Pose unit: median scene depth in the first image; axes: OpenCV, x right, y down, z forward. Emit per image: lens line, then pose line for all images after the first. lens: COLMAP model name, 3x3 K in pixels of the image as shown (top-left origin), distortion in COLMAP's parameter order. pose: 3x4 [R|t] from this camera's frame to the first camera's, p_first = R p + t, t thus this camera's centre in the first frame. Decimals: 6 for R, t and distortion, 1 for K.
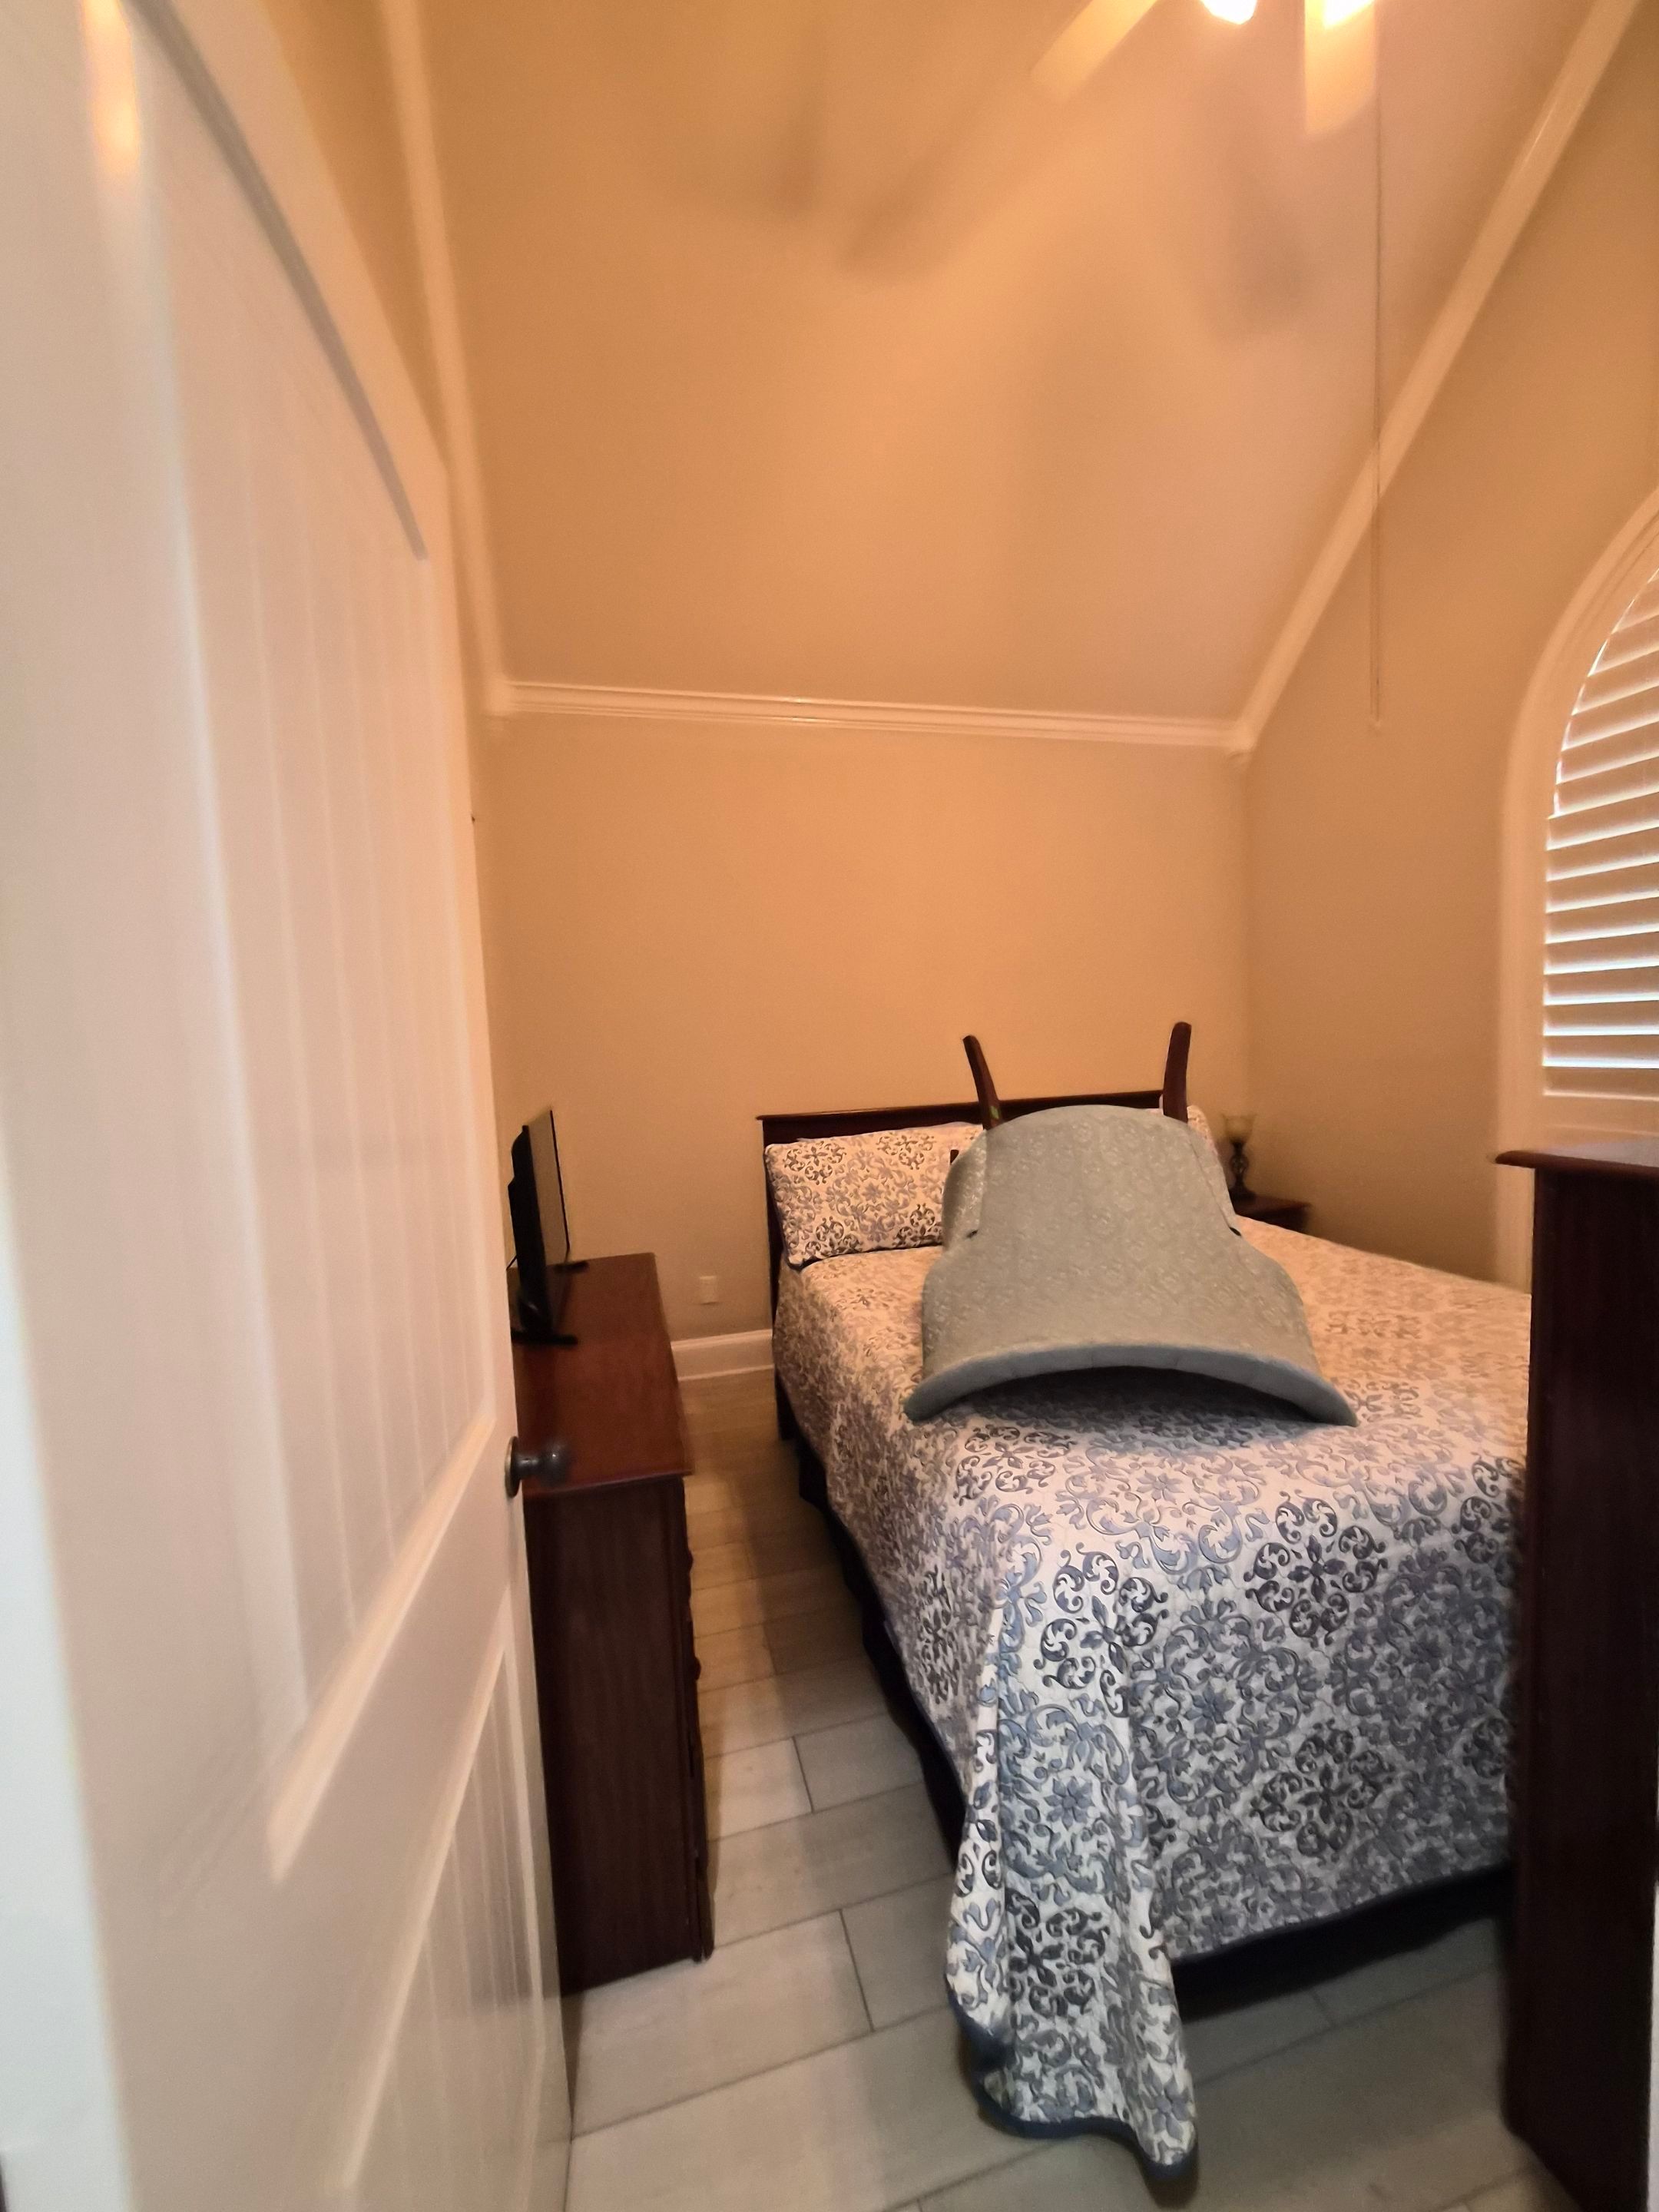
lens RADIAL K [[864.7, 0, 836.3], [0, 864.7, 1095.7], [0, 0, 1]] dist [-0.003143, 0.000233]
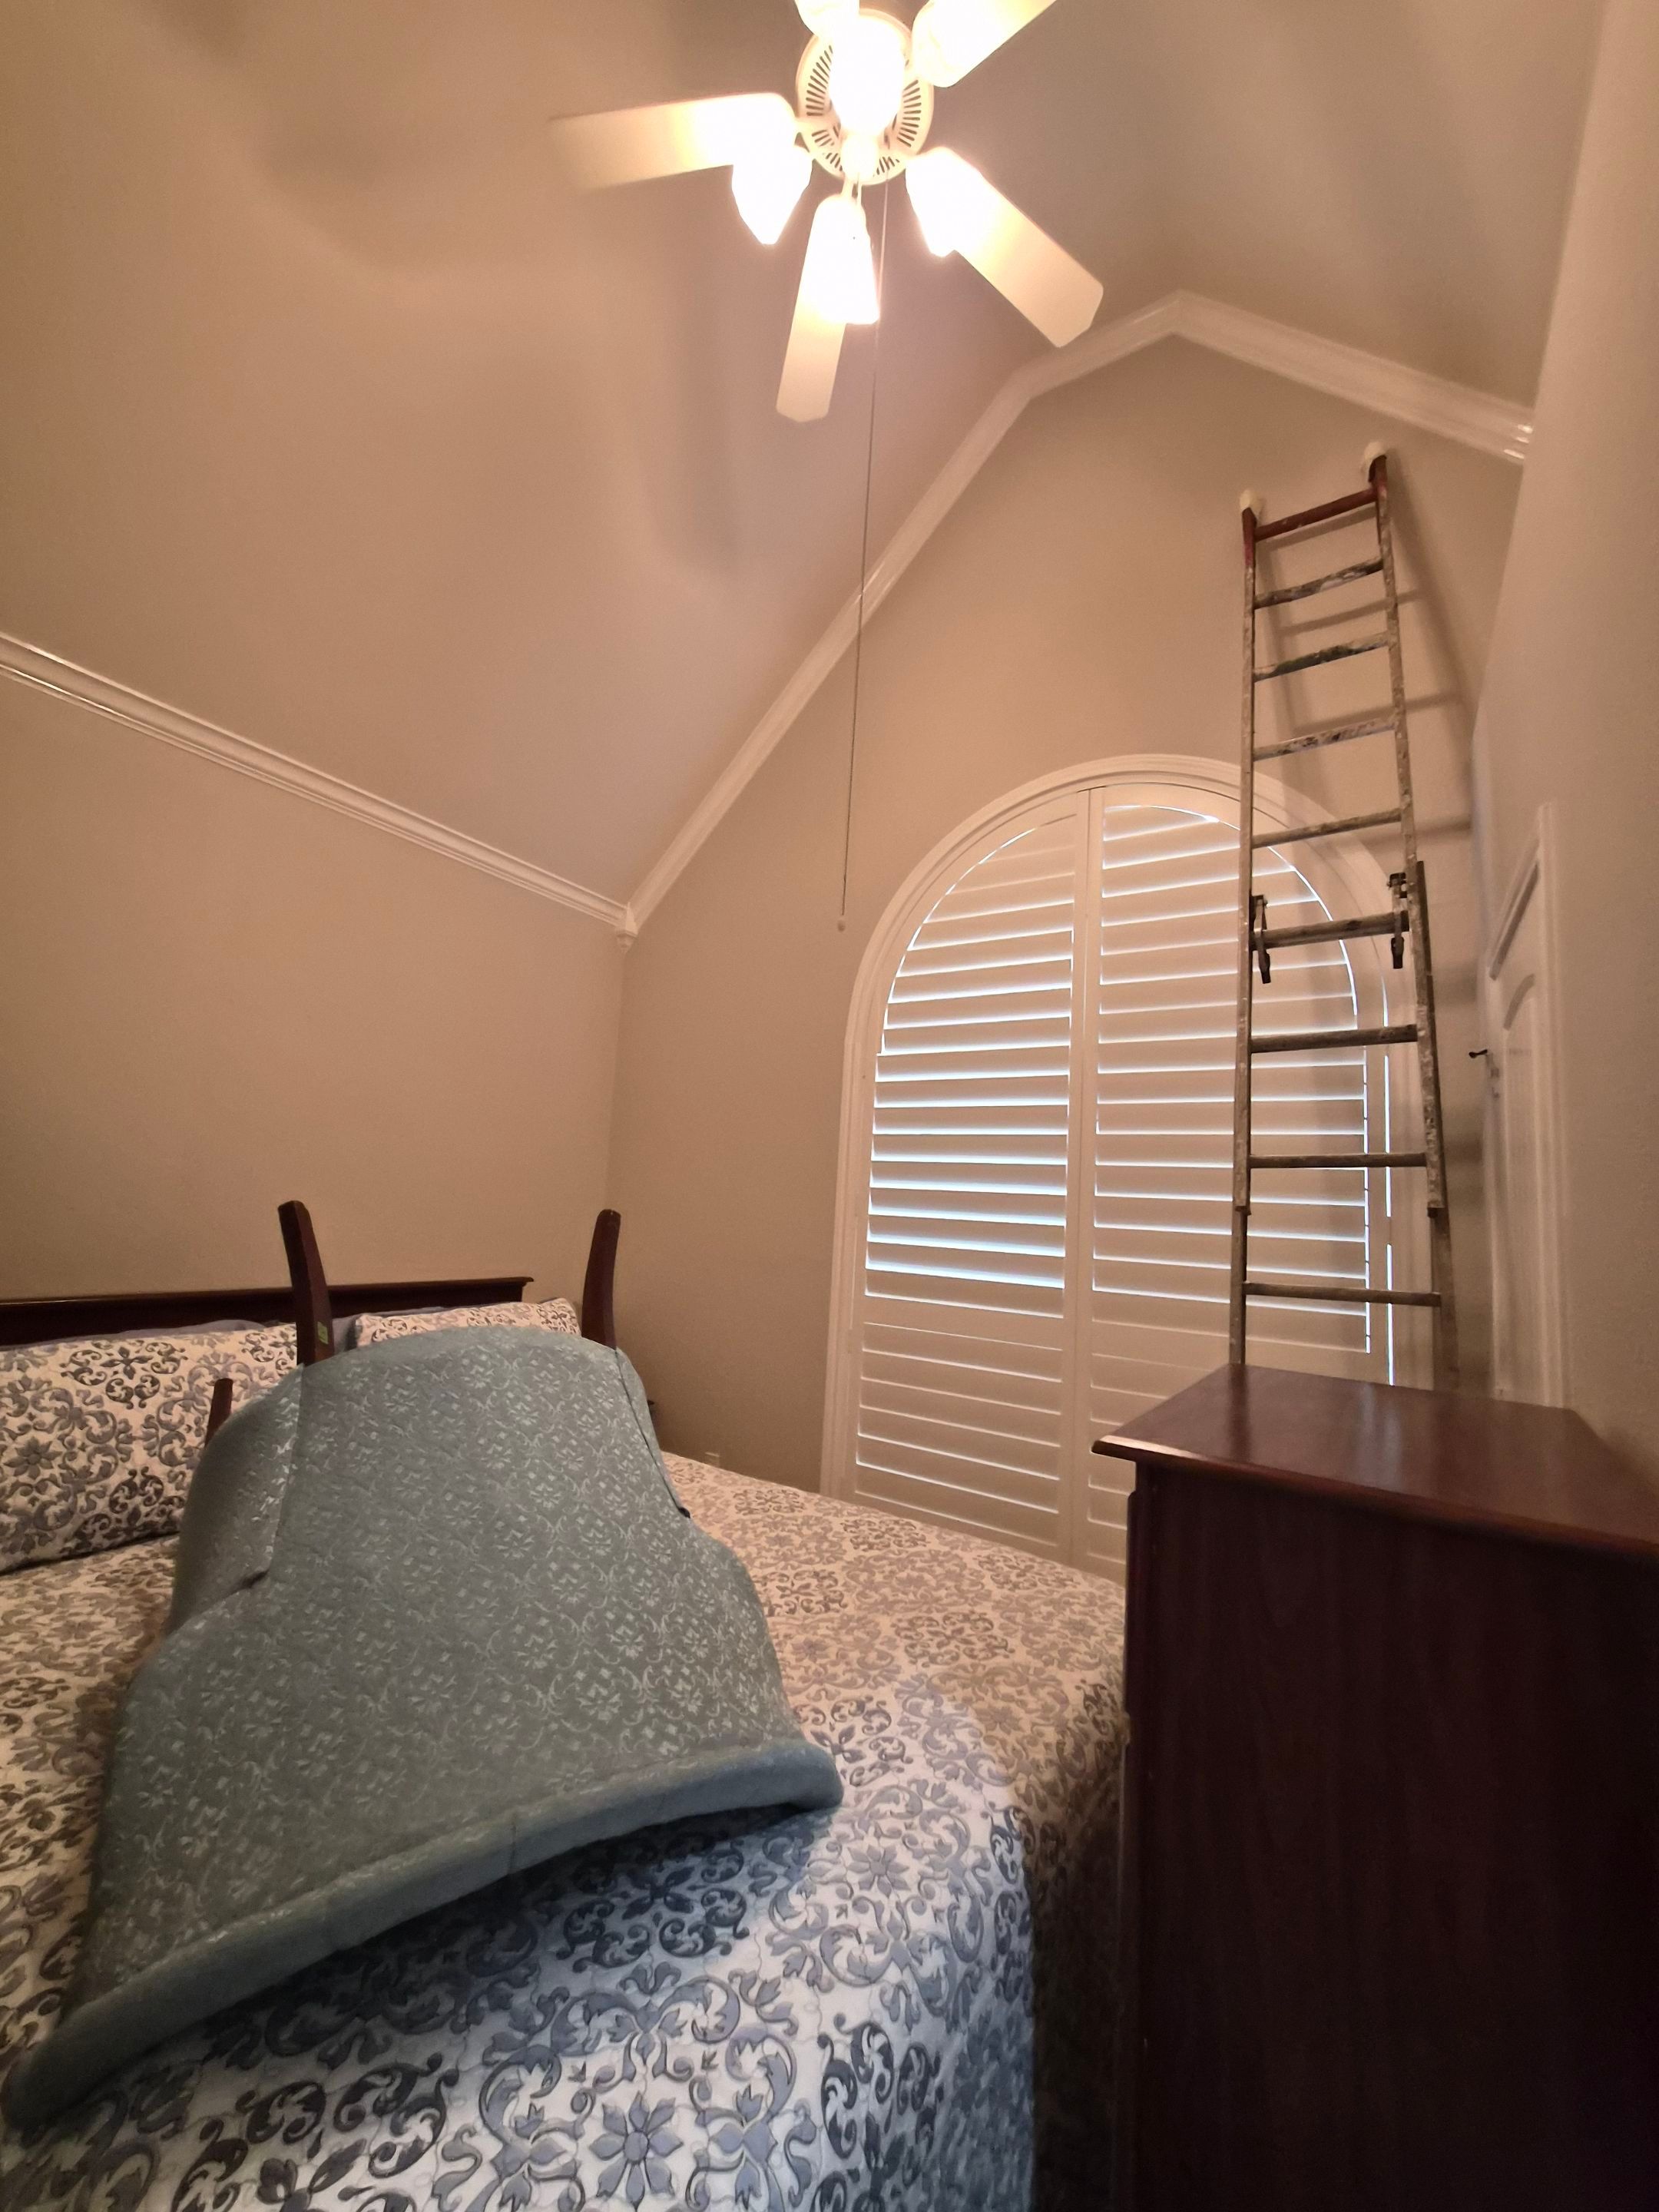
lens RADIAL K [[864.7, 0, 836.3], [0, 864.7, 1095.7], [0, 0, 1]] dist [-0.003143, 0.000233]
pose [[0.725504, 0.168481, 0.667277, 0.012918], [-0.038559, 0.978000, -0.205011, -0.046060], [-0.687137, 0.123007, 0.716039, 0.391964]]
